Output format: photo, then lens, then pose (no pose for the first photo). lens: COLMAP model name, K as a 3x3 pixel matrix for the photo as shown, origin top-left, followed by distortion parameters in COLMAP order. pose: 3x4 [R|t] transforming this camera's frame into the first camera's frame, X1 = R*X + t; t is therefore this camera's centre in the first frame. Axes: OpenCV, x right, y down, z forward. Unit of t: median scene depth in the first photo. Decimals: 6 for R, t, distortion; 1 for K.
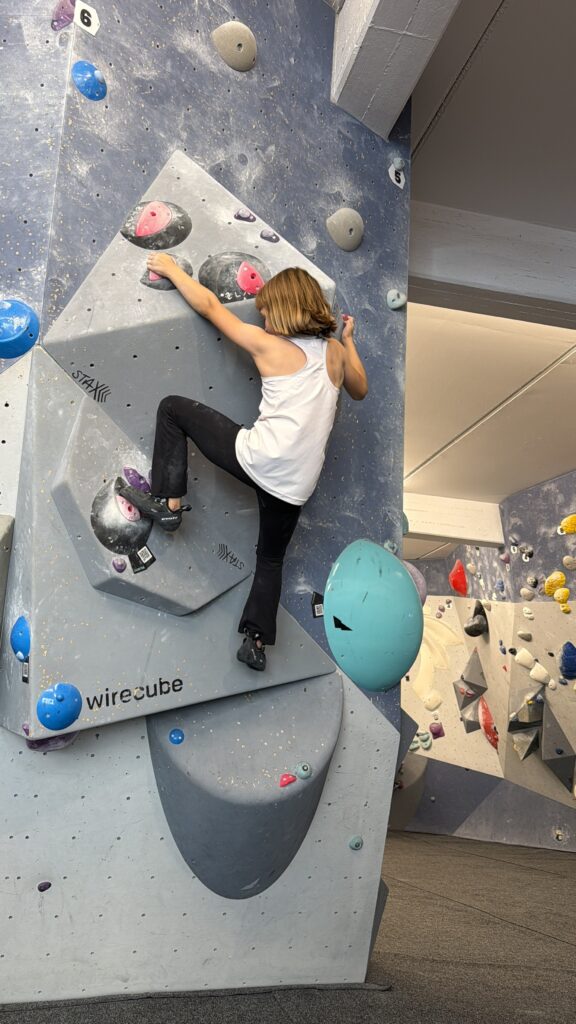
lens RADIAL K [[861.7, 0, 275.6], [0, 861.7, 507.7], [0, 0, 1]] dist [0.142183, -0.277319]
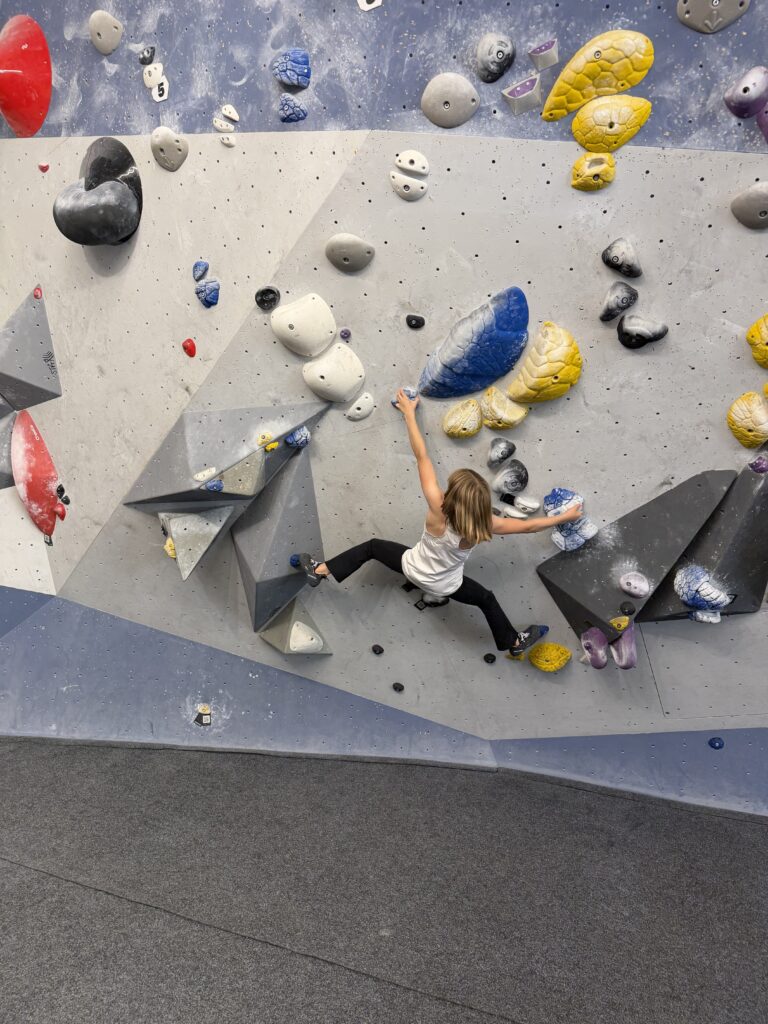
lens RADIAL K [[715.6, 0, 384.0], [0, 715.6, 512.0], [0, 0, 1]] dist [0.113109, -0.166654]
pose [[0.581414, -0.023725, 0.813262, 0.209035], [-0.250613, 0.945751, 0.206758, 0.533902], [-0.774048, -0.324026, 0.543927, 2.413751]]
